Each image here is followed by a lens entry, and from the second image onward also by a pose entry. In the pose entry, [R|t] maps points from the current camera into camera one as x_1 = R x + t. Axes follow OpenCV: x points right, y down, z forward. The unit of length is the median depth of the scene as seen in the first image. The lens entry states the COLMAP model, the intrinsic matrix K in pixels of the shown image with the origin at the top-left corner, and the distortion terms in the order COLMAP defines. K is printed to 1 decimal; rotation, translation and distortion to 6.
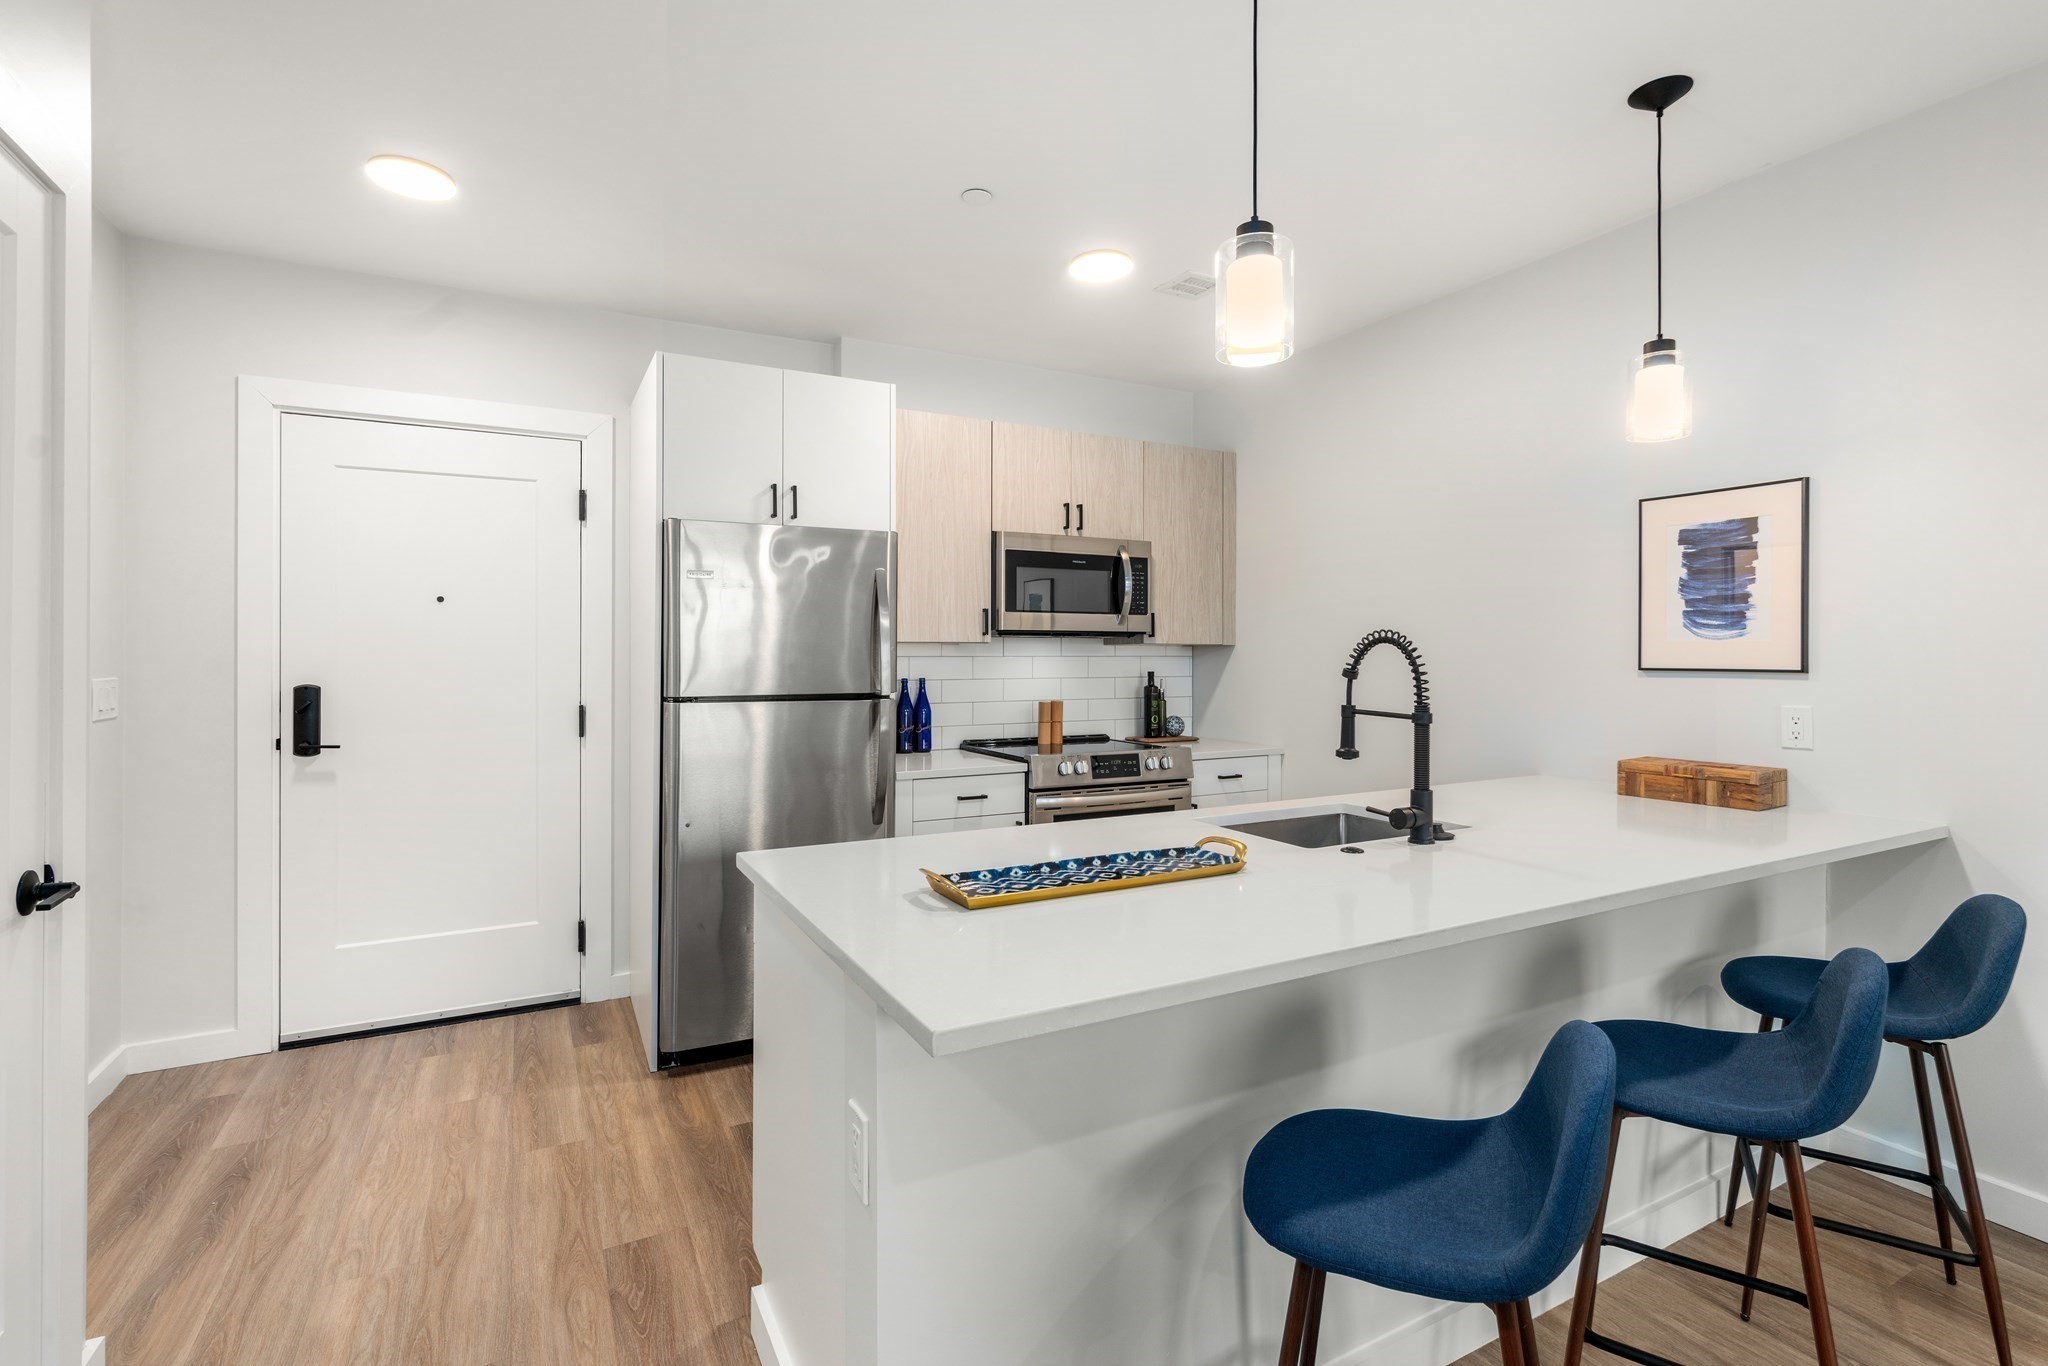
lens RADIAL K [[937.4, 0, 1019.6], [0, 937.4, 652.6], [0, 0, 1]] dist [-0.006418, 0.000881]
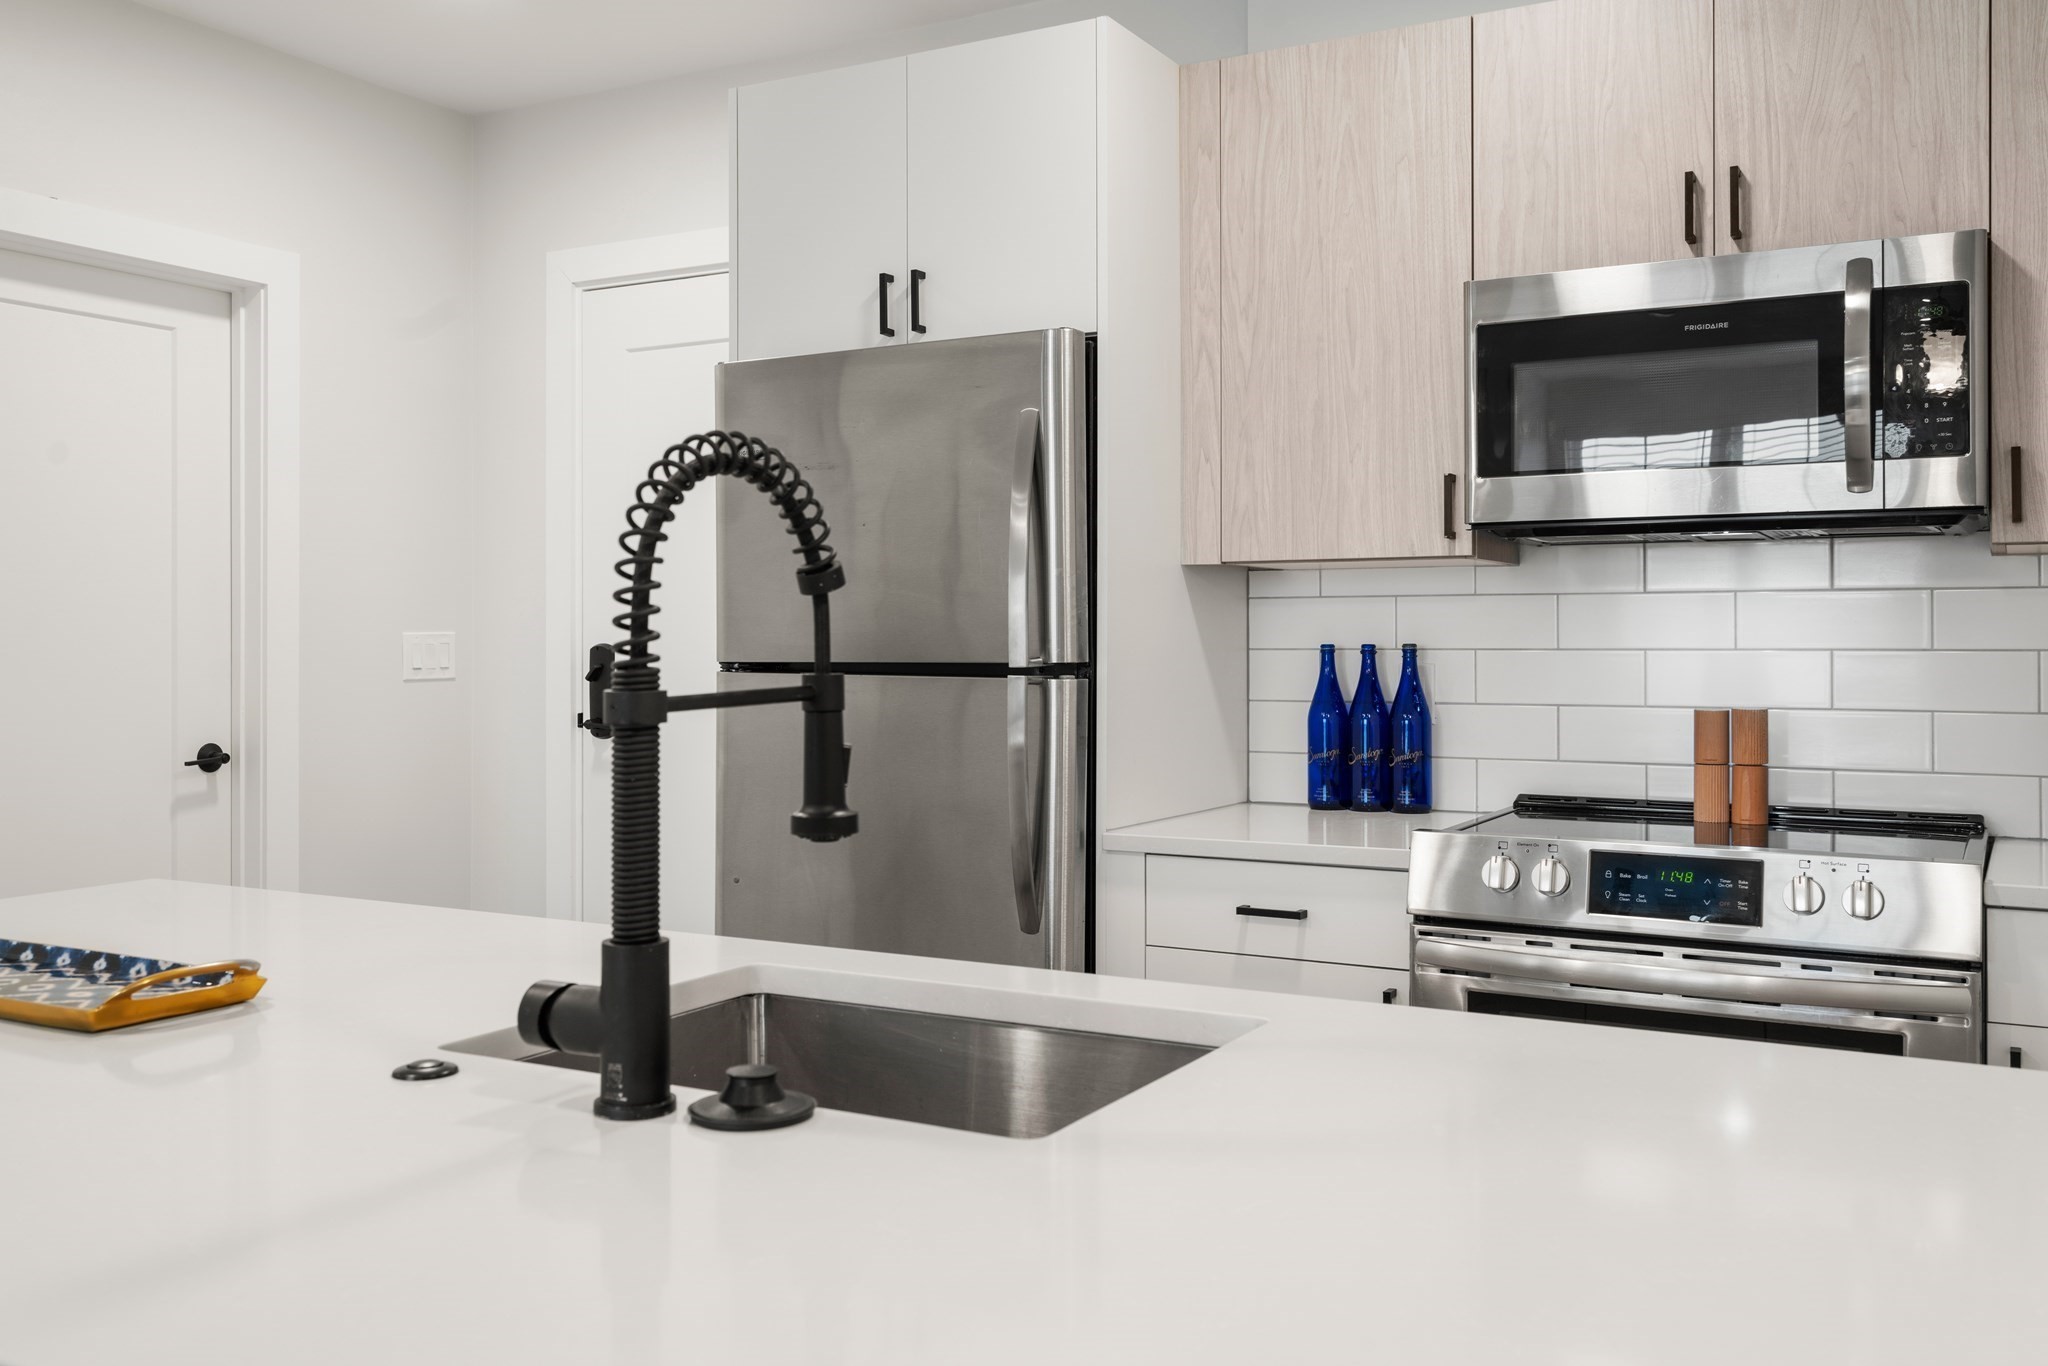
lens RADIAL K [[1777.8, 0, 1024.6], [0, 1777.8, 629.8], [0, 0, 1]] dist [0.005572, -0.006107]
pose [[0.541139, -0.004862, -0.840919, 0.563092], [0.001822, 0.999988, -0.004609, 0.027253], [0.840931, 0.000962, 0.541141, 0.450413]]
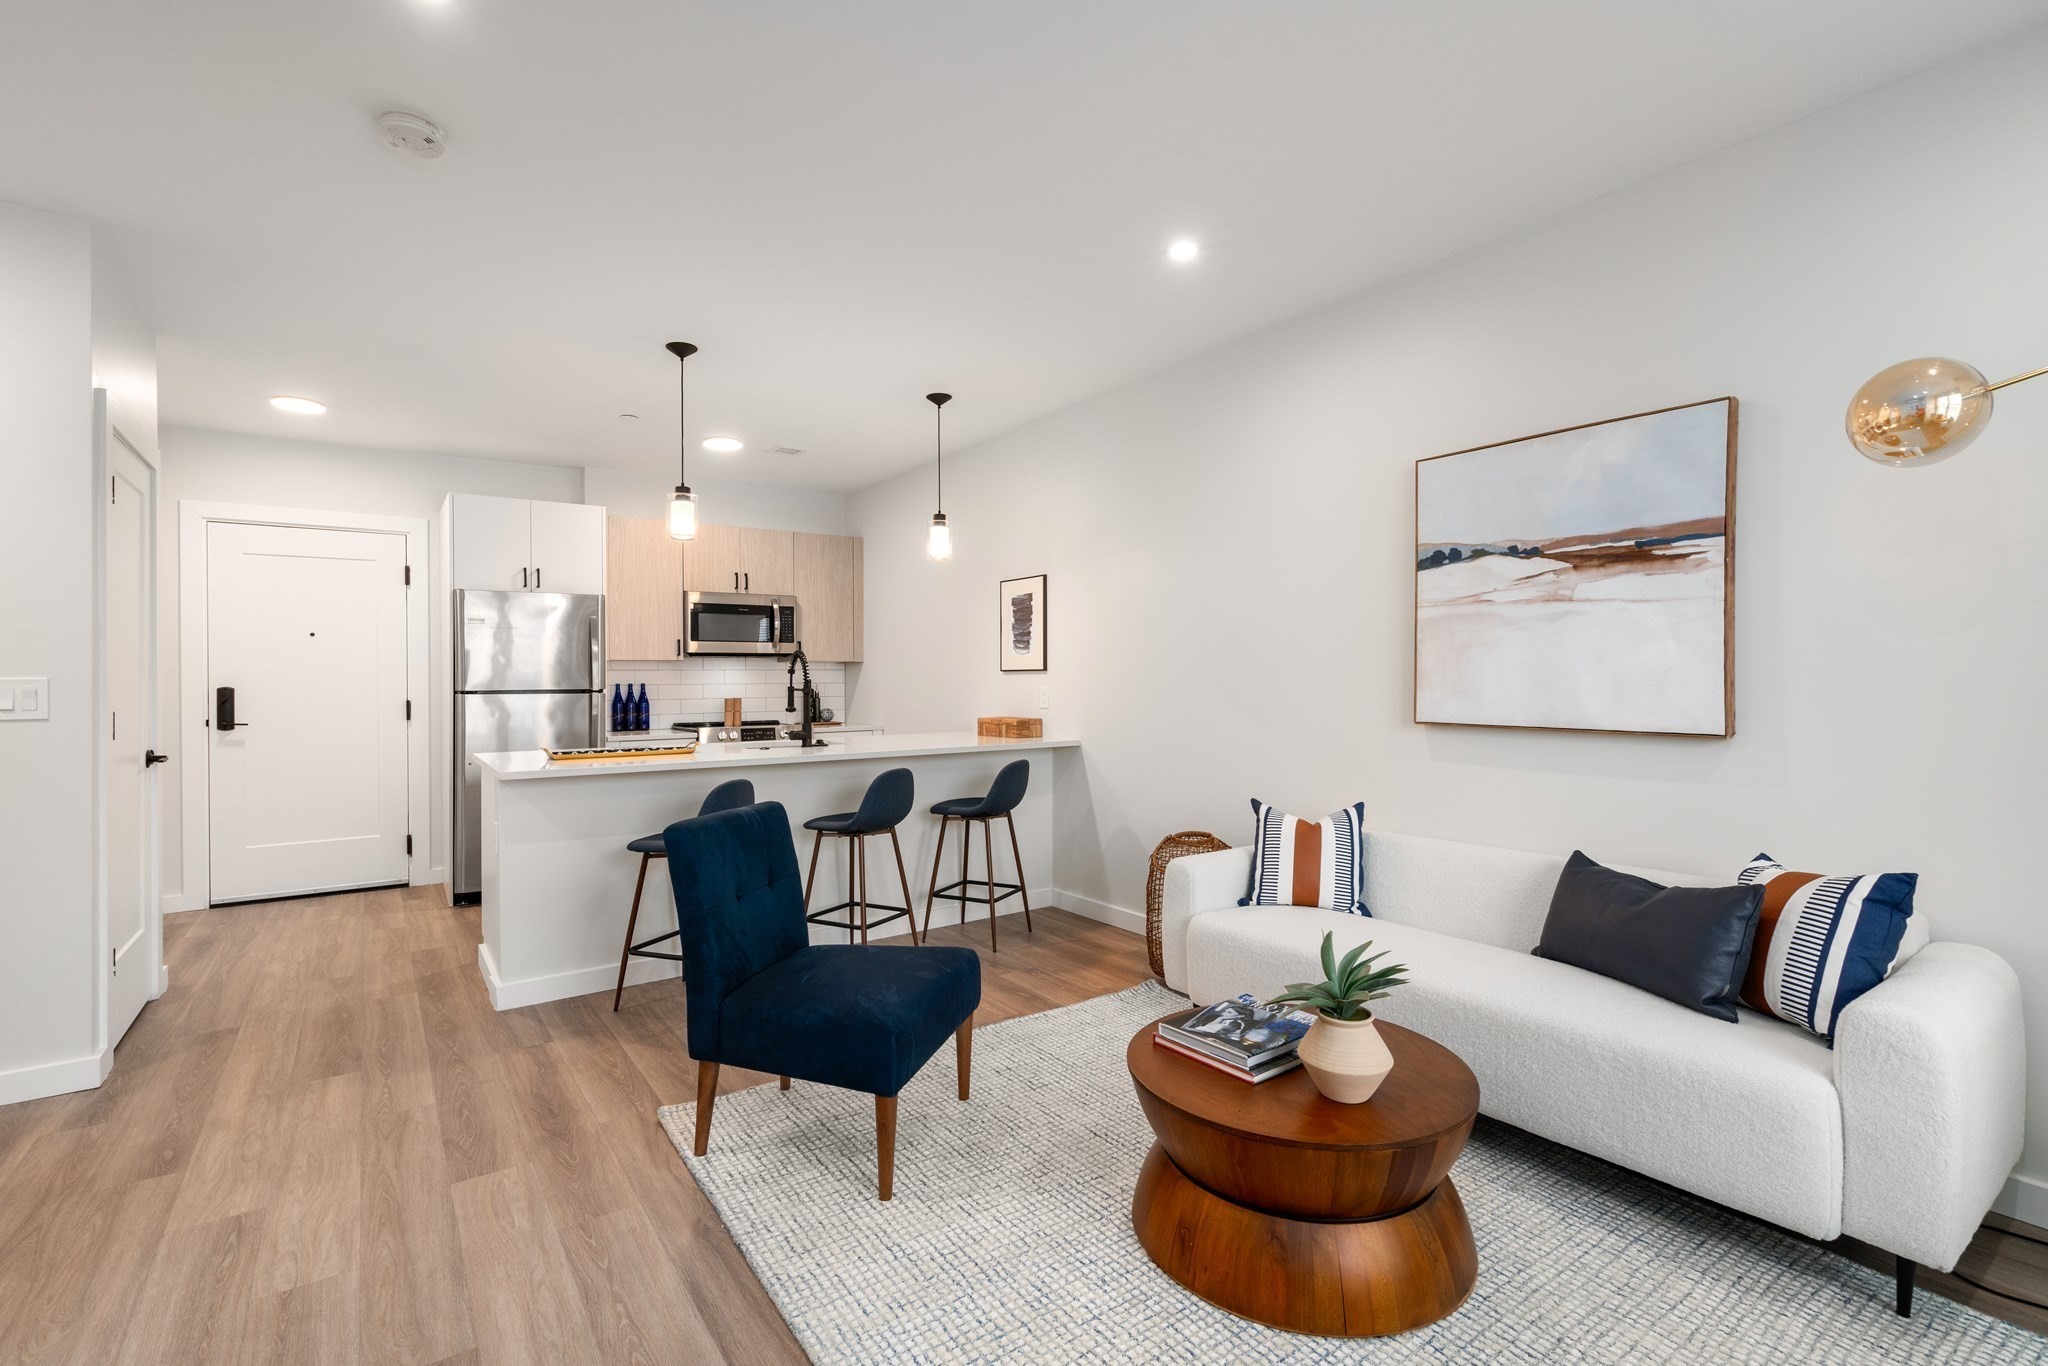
lens RADIAL K [[925.7, 0, 1014.2], [0, 925.7, 682.1], [0, 0, 1]] dist [0.002349, 0.000796]
pose [[0.993080, -0.007979, 0.117170, 0.375740], [0.007572, 0.999964, 0.003912, 0.026567], [-0.117197, -0.002998, 0.993104, -0.694703]]
